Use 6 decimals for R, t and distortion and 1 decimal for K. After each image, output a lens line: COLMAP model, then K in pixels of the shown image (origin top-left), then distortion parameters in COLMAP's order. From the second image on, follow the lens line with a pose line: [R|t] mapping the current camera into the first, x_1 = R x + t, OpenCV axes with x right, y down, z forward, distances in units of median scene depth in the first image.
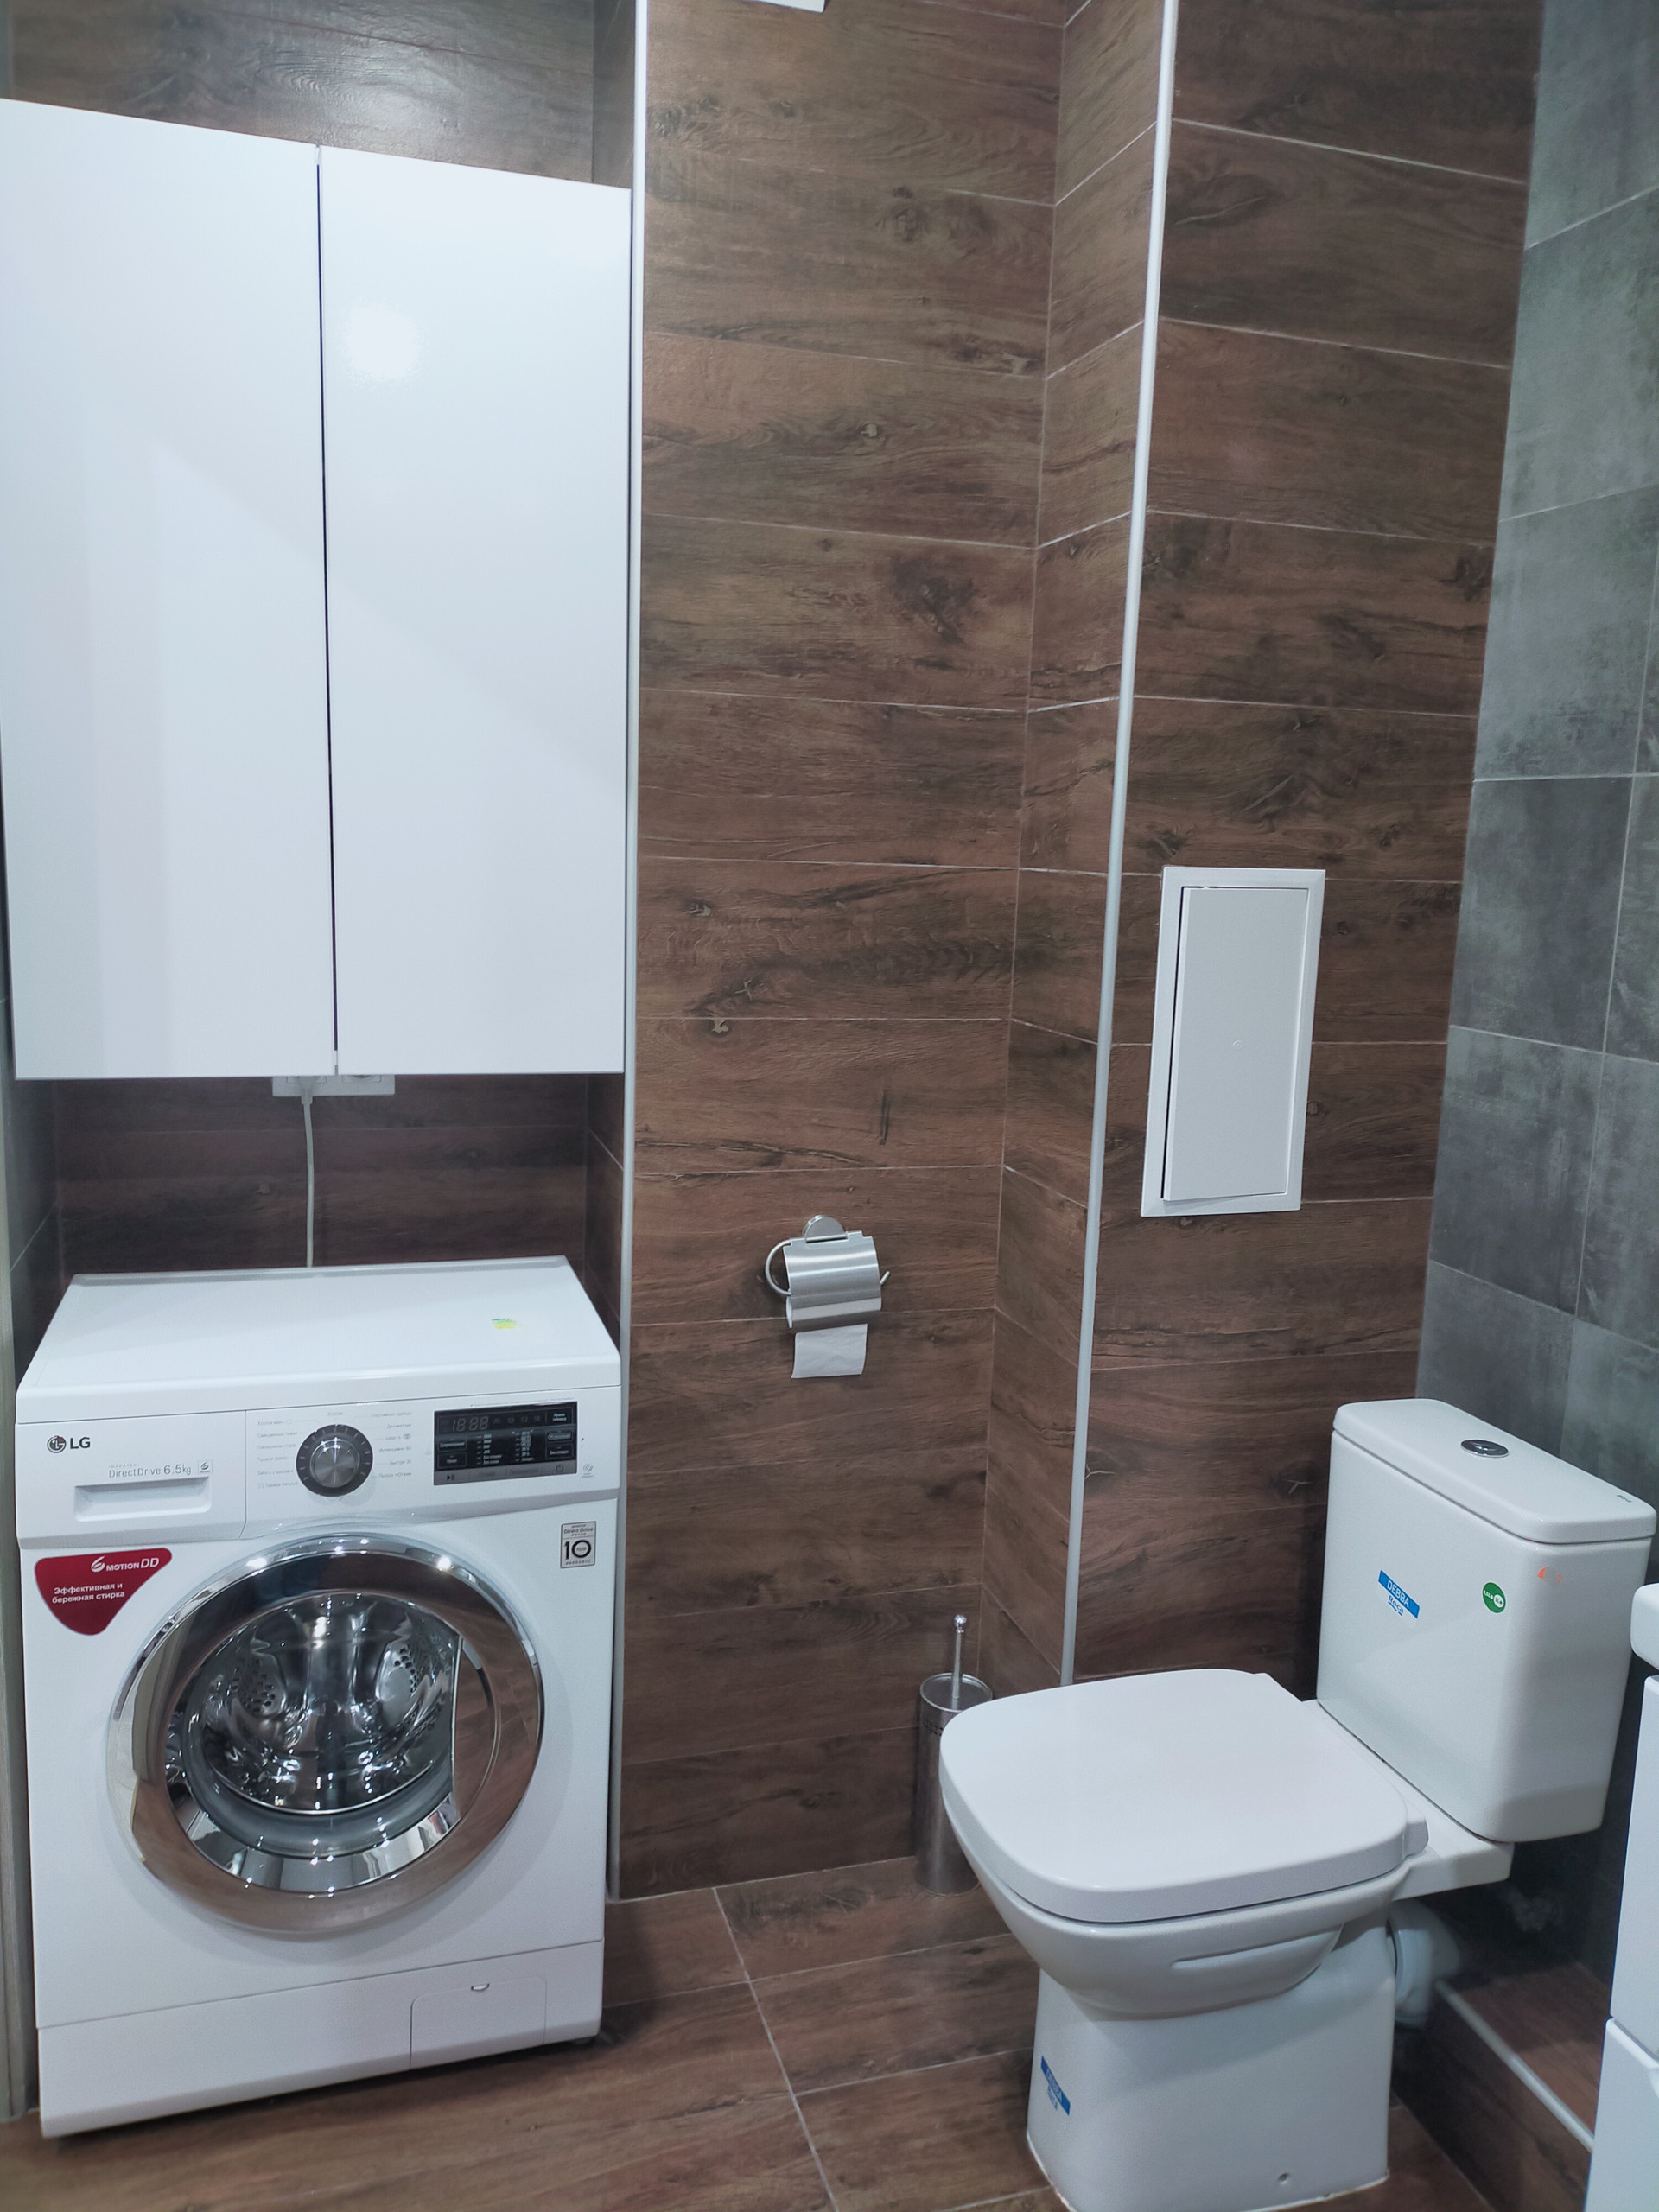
lens RADIAL K [[1682.0, 0, 830.9], [0, 1682.0, 1106.6], [0, 0, 1]] dist [0.012694, -0.006682]
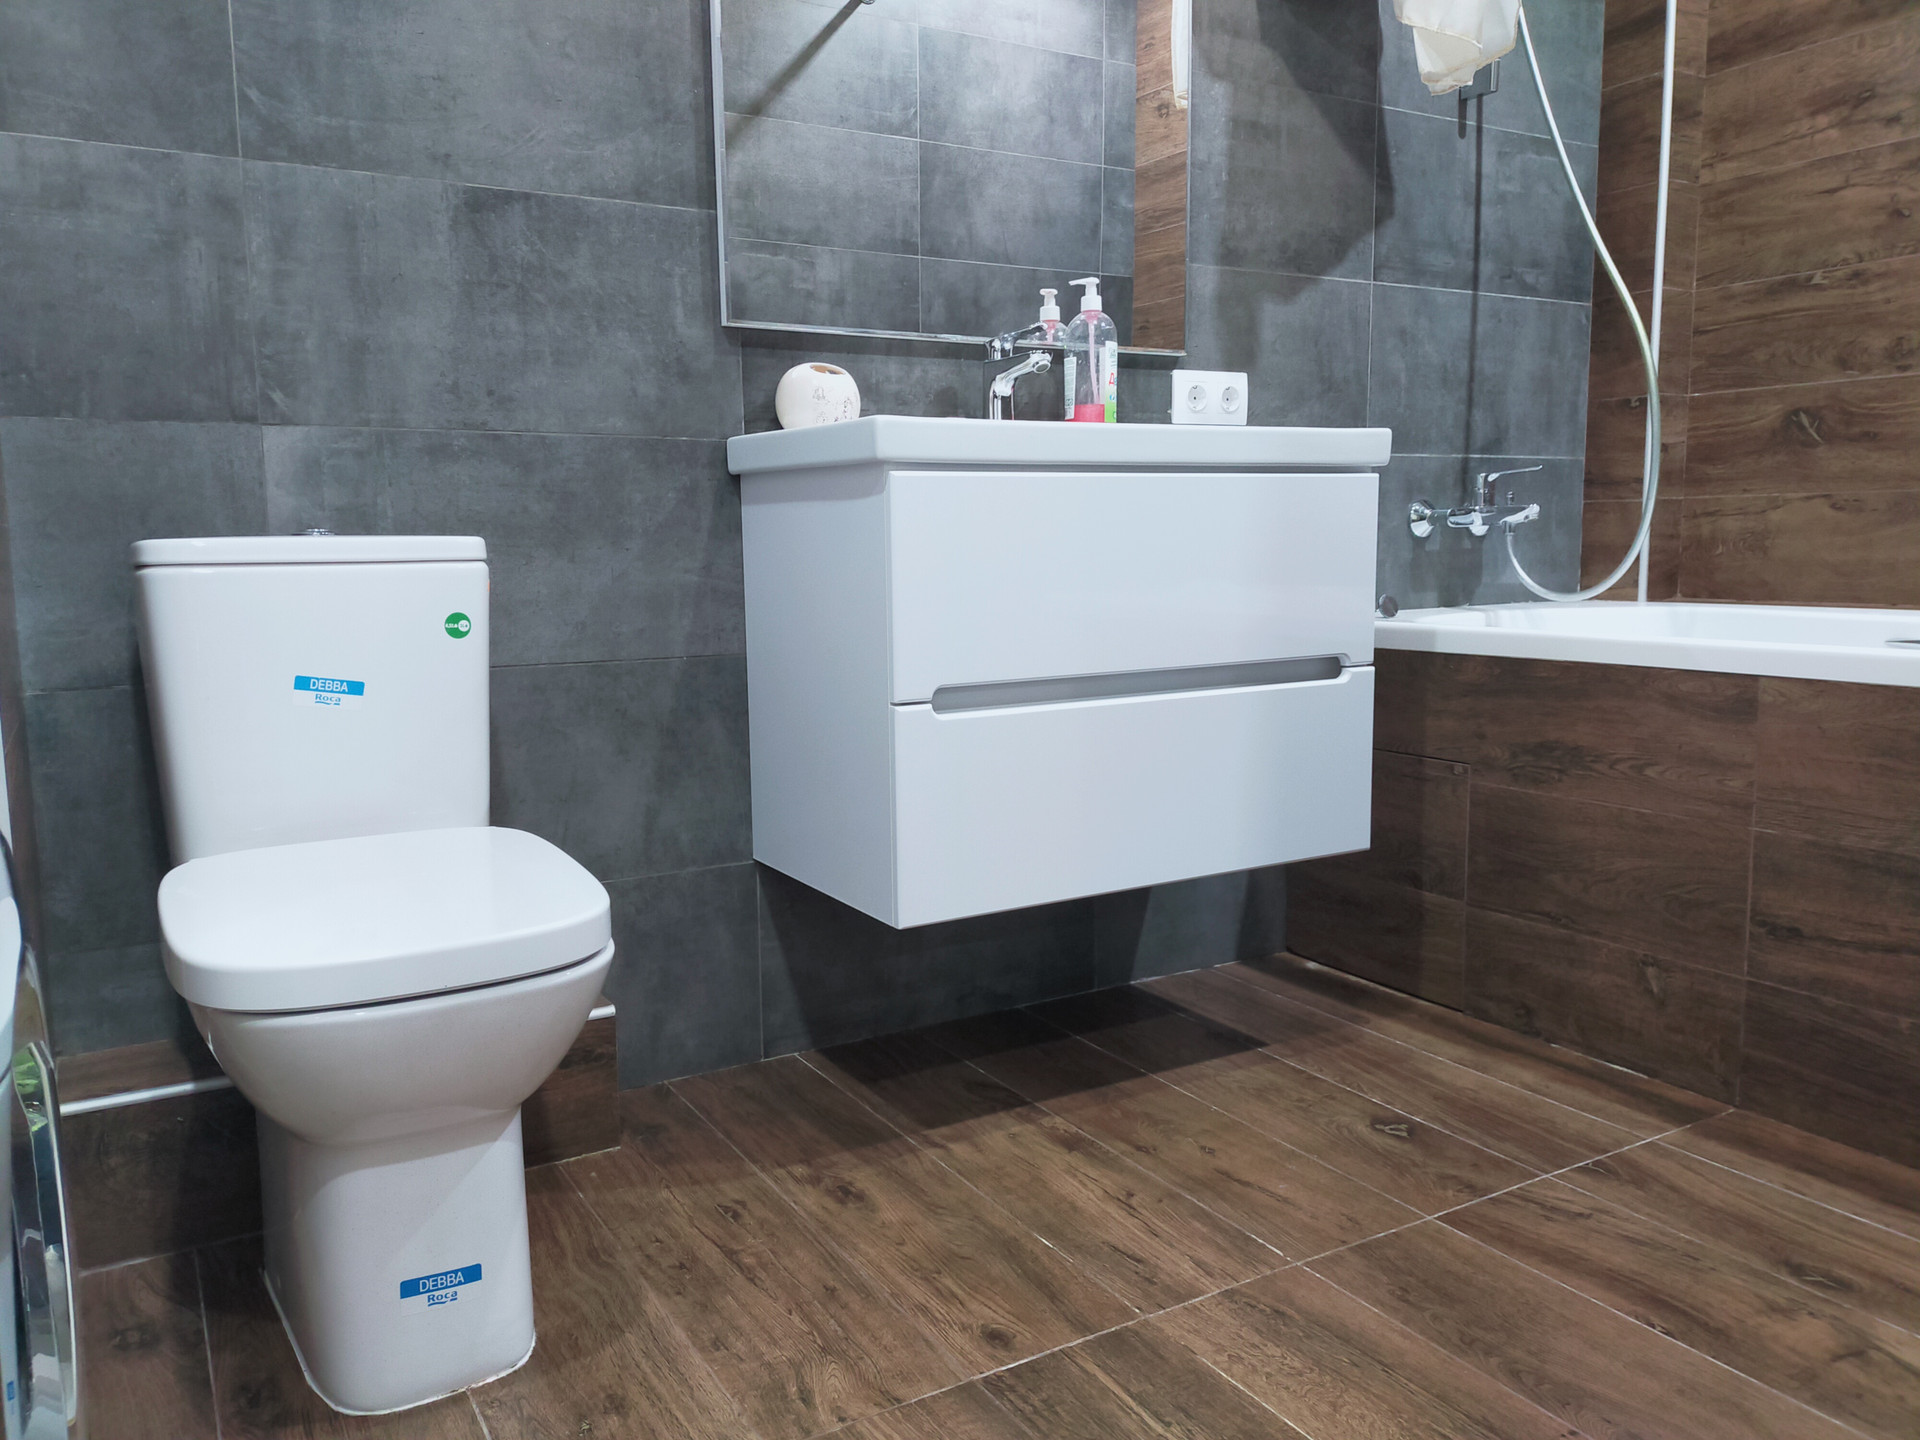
lens RADIAL K [[1460.0, 0, 962.8], [0, 1460.0, 721.4], [0, 0, 1]] dist [0.012694, -0.006682]
pose [[-0.222769, -0.150951, 0.963113, -0.563301], [0.163713, 0.968116, 0.189602, 0.204891], [-0.961026, 0.199912, -0.190954, 0.801421]]
